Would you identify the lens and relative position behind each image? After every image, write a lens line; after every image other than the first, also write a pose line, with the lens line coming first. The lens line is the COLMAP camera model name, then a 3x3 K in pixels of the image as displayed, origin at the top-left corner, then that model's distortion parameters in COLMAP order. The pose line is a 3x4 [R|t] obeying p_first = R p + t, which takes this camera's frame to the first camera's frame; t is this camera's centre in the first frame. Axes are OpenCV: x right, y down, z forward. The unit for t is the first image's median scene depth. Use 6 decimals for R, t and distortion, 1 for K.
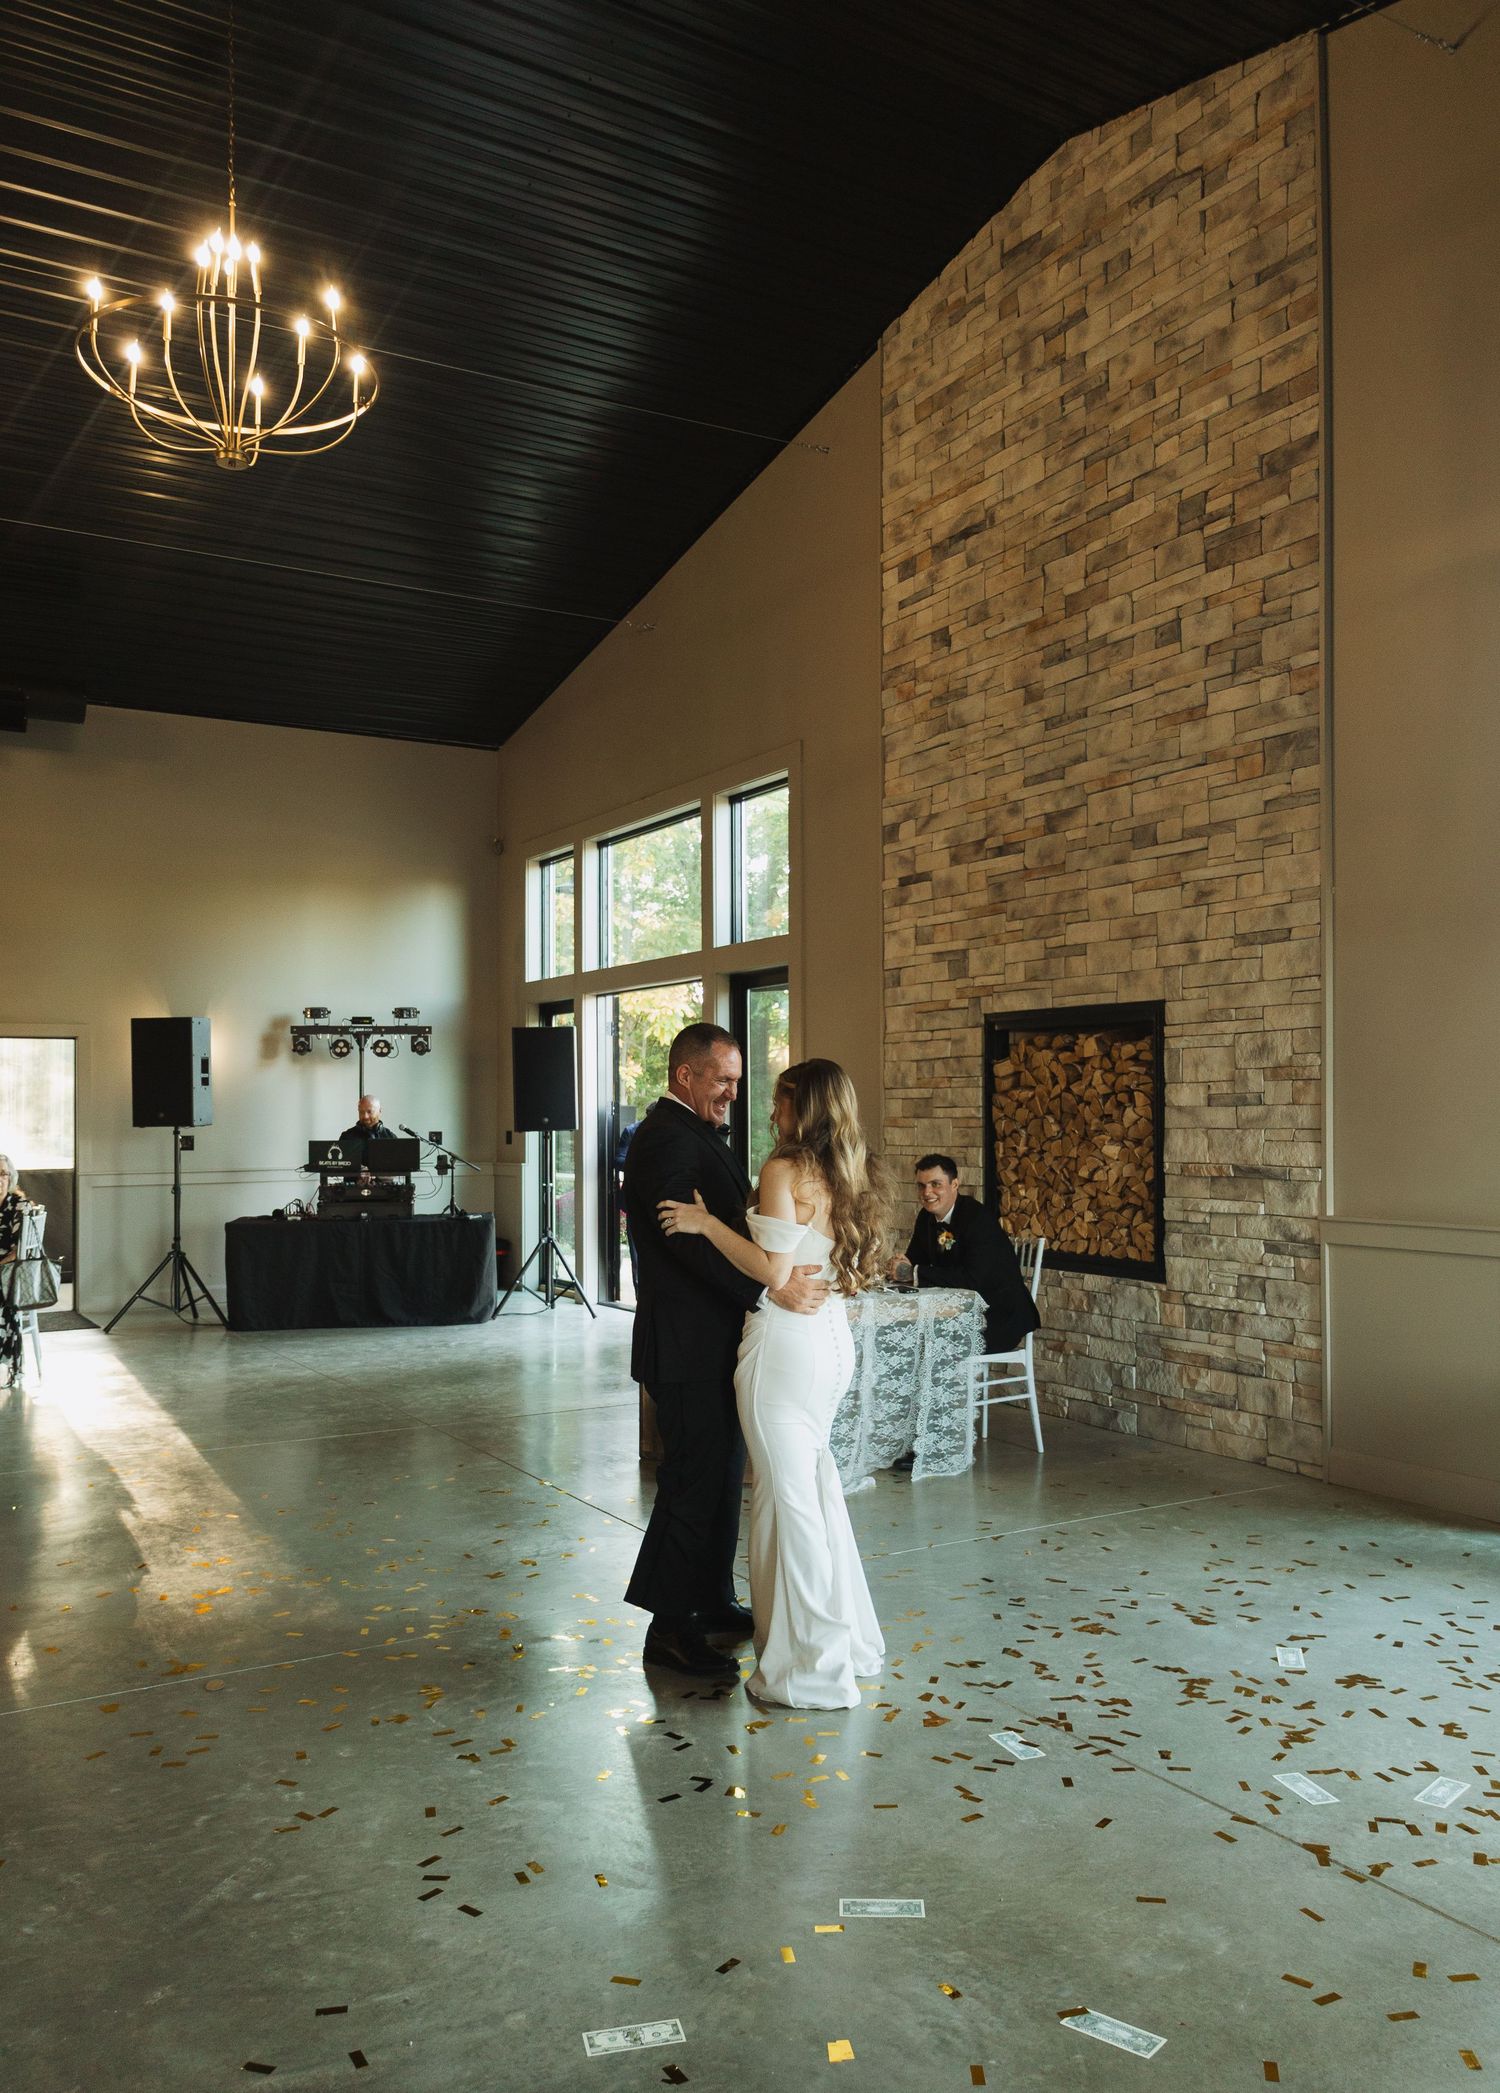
lens RADIAL K [[1645.4, 0, 826.5], [0, 1645.4, 1068.4], [0, 0, 1]] dist [0.026706, 0.071024]
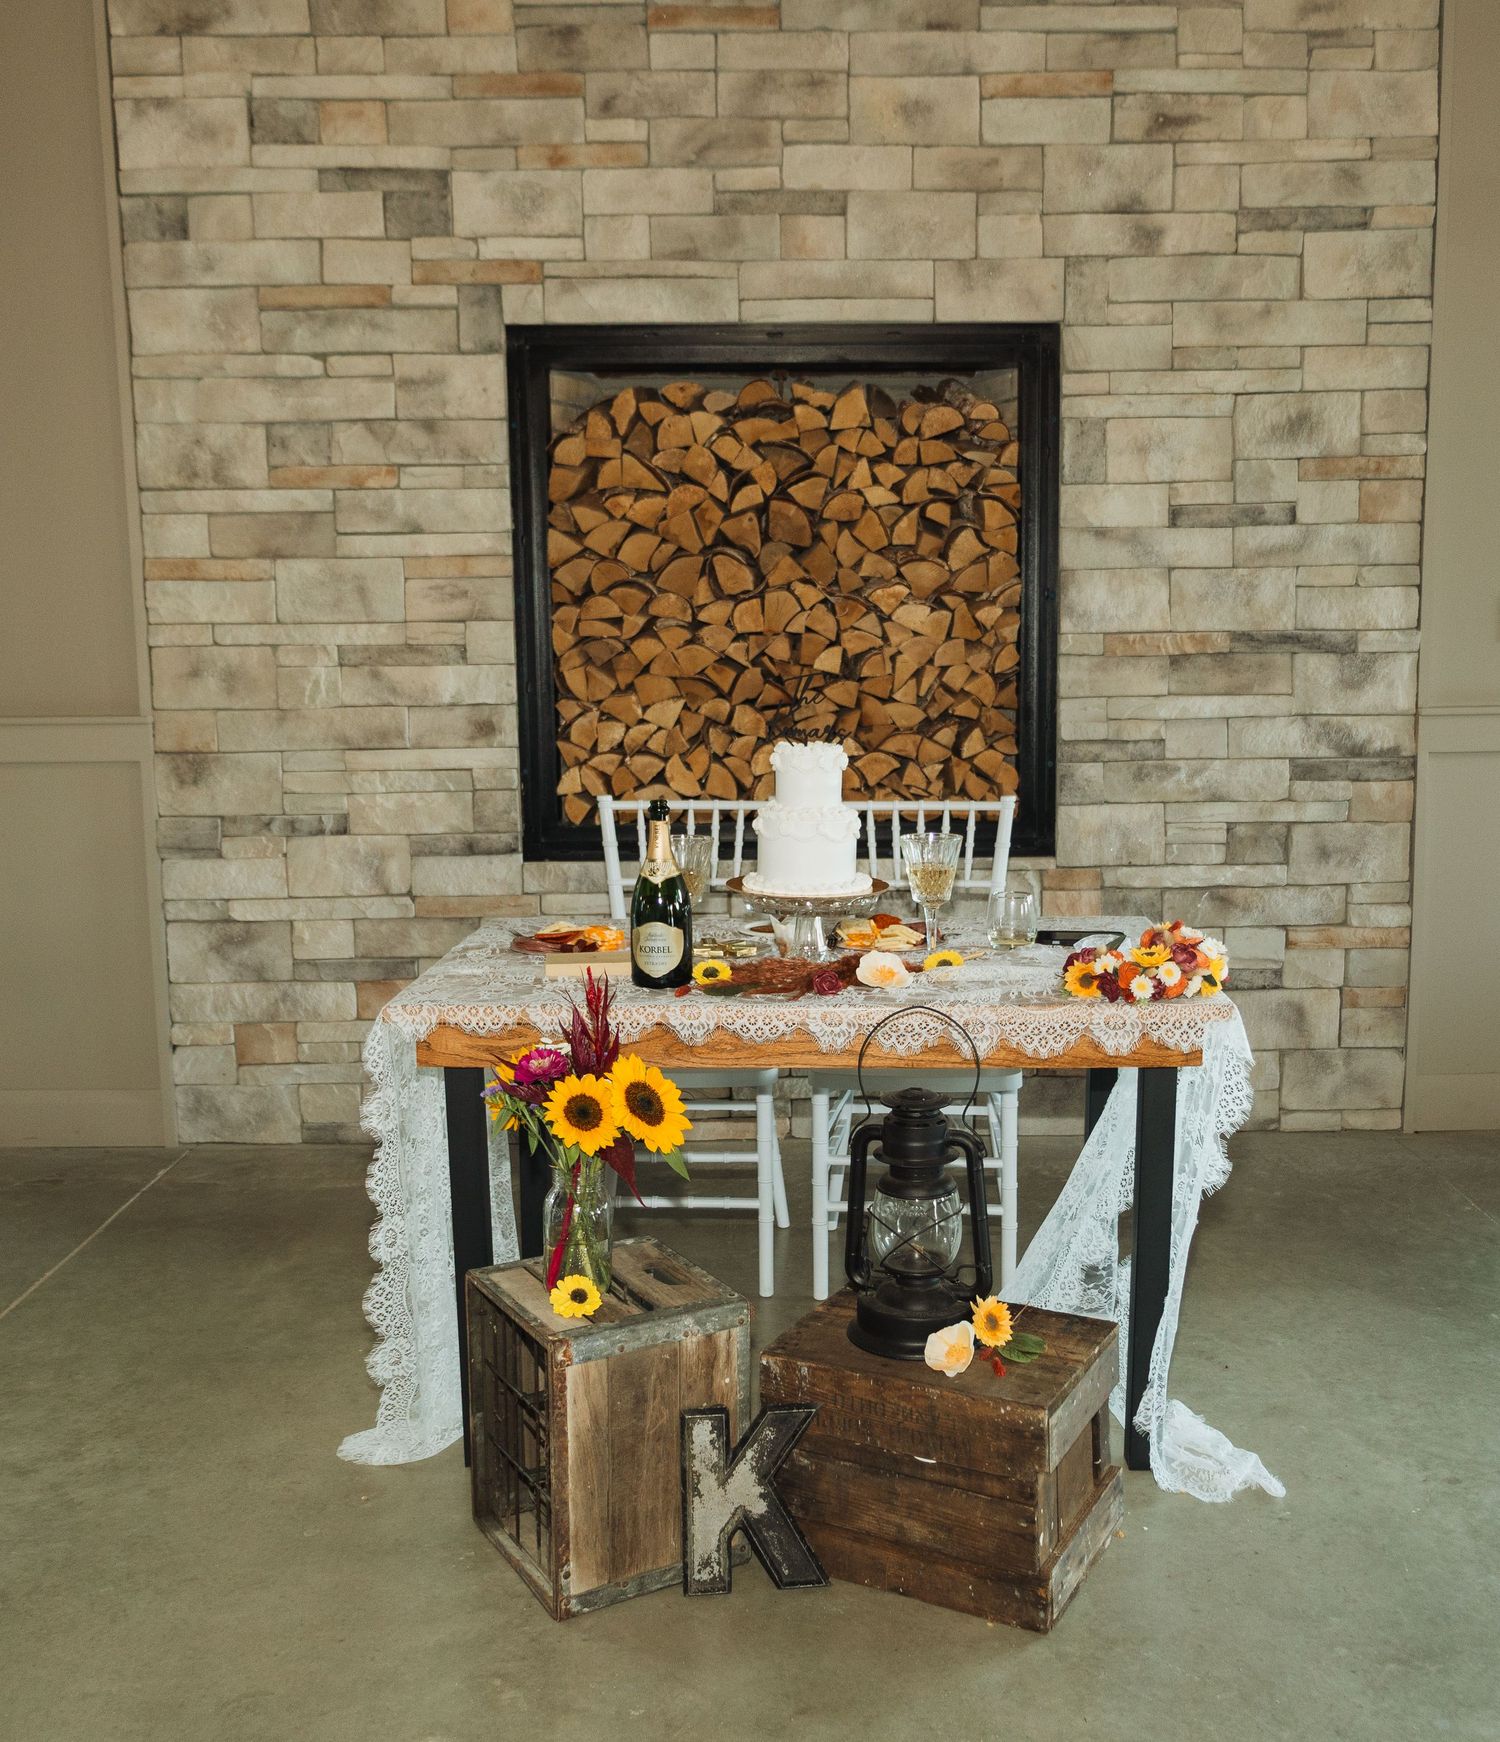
lens RADIAL K [[1720.0, 0, 797.4], [0, 1720.0, 866.9], [0, 0, 1]] dist [-0.002434, 0.023393]
pose [[0.530288, -0.116854, 0.839726, -0.320817], [-0.013779, 0.989137, 0.146347, 0.051324], [-0.847706, -0.089176, 0.522918, 0.770732]]
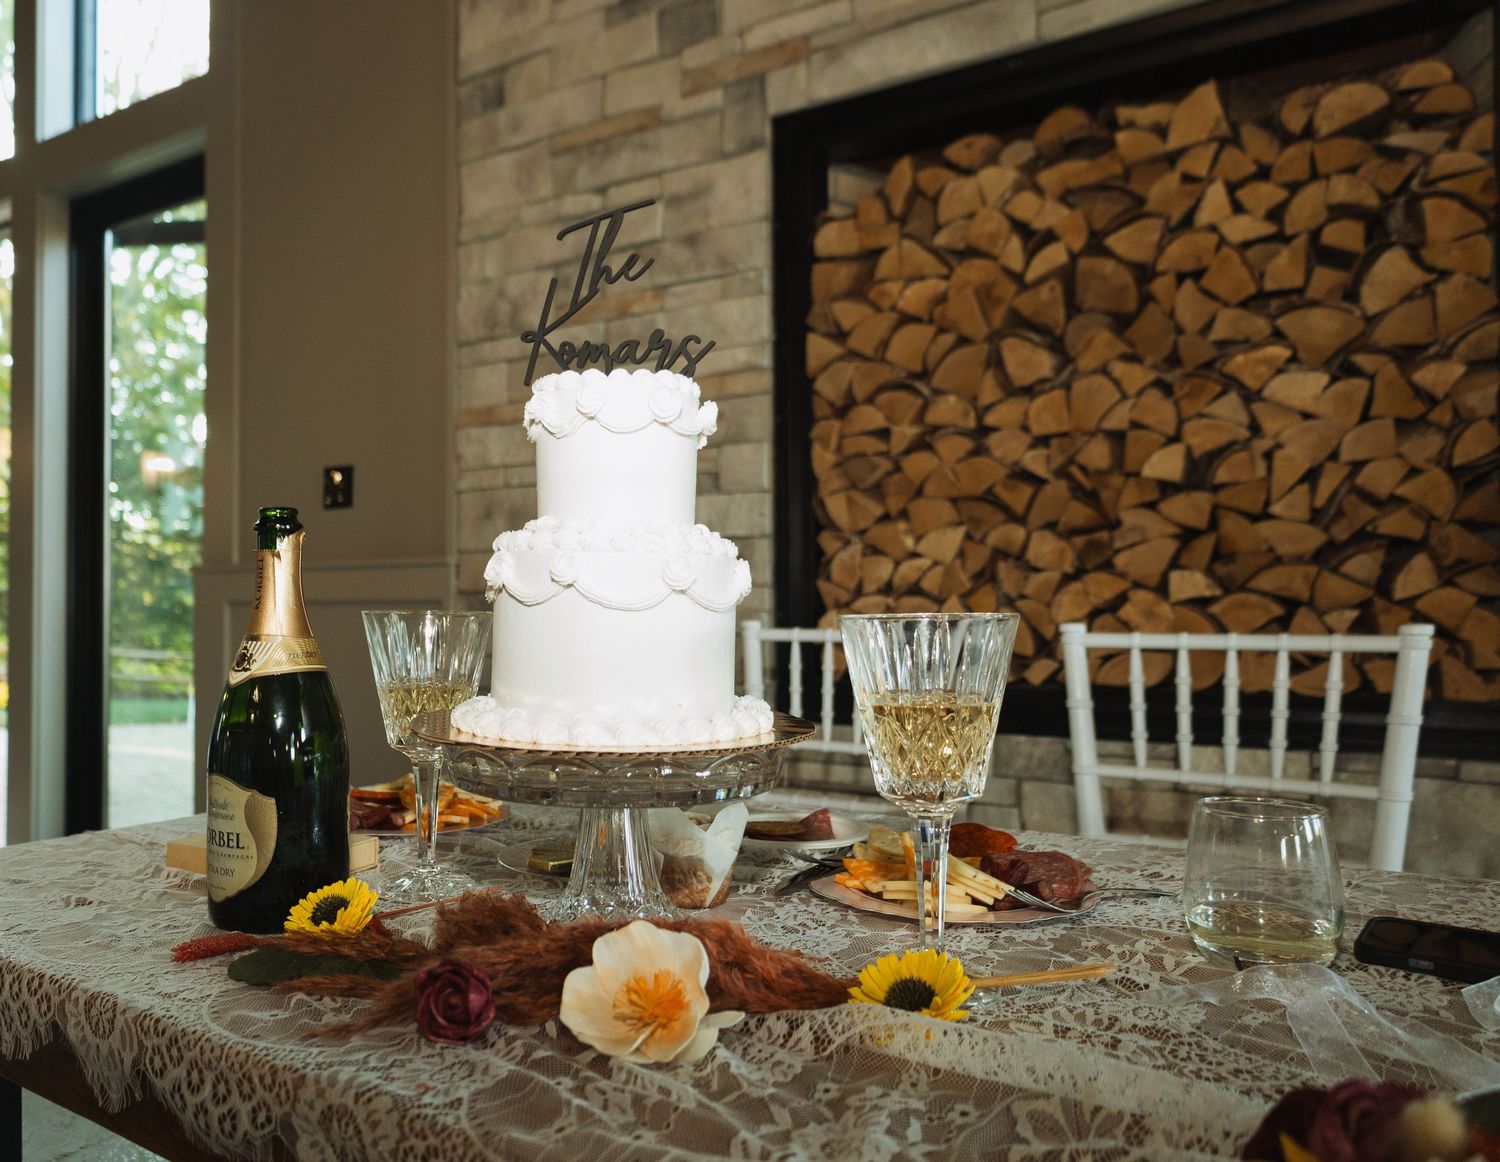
lens RADIAL K [[1138.1, 0, 645.8], [0, 1138.1, 586.1], [0, 0, 1]] dist [0.025449, -0.006438]
pose [[0.915162, 0.006263, 0.403036, -0.053925], [-0.007776, 0.999968, 0.002116, 0.095910], [-0.403010, -0.005071, 0.915181, 0.865629]]
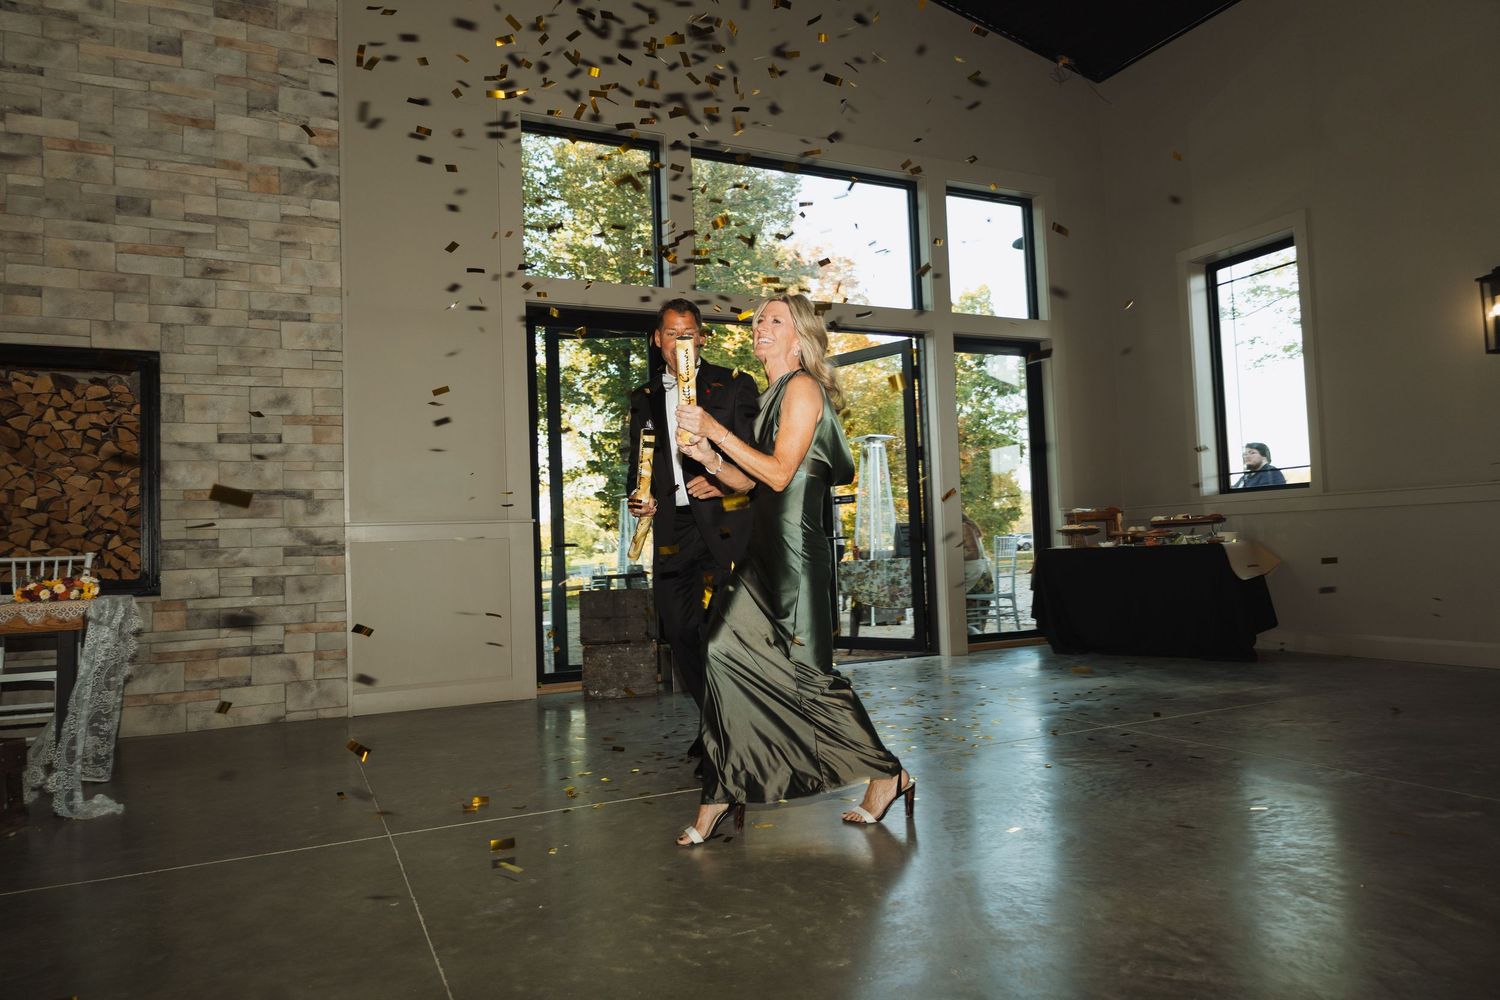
lens RADIAL K [[983.8, 0, 750.0], [0, 983.8, 500.0], [0, 0, 1]] dist [0.006132, 0.000097]
pose [[0.131219, 0.053375, 0.989915, -0.423642], [0.010890, 0.998412, -0.055277, 0.106384], [-0.991294, 0.018034, 0.130430, 0.499789]]
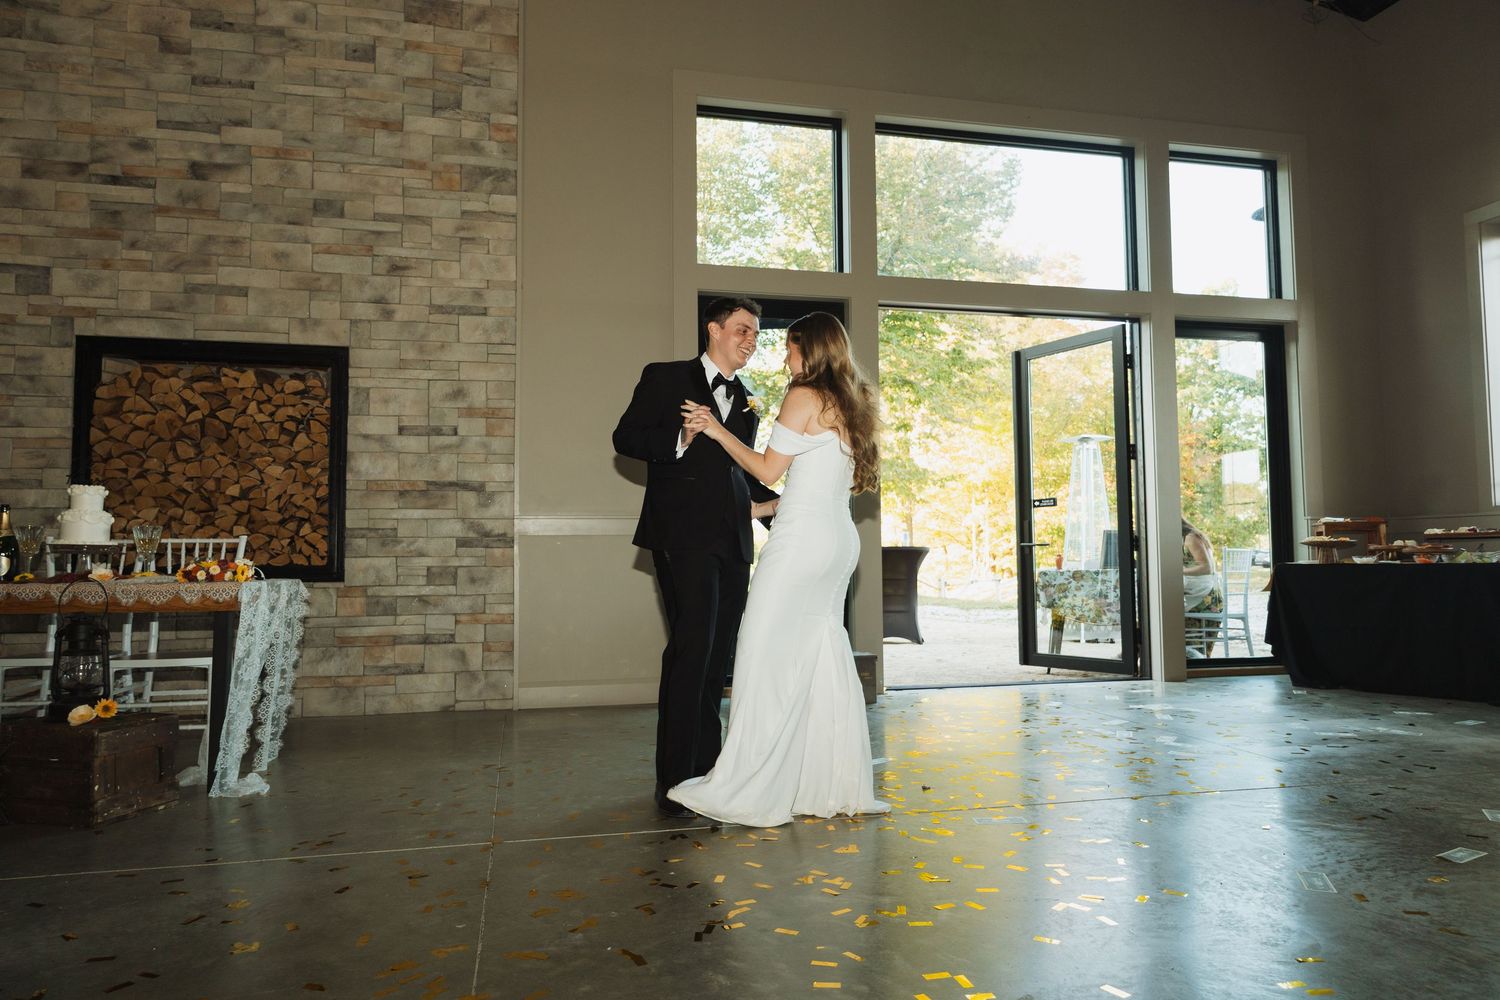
lens RADIAL K [[983.8, 0, 750.0], [0, 983.8, 500.0], [0, 0, 1]] dist [0.006132, 0.000097]
pose [[0.341990, 0.062666, 0.937612, -0.364276], [-0.017724, 0.998027, -0.060239, 0.109119], [-0.939536, 0.003983, 0.342426, 0.478416]]
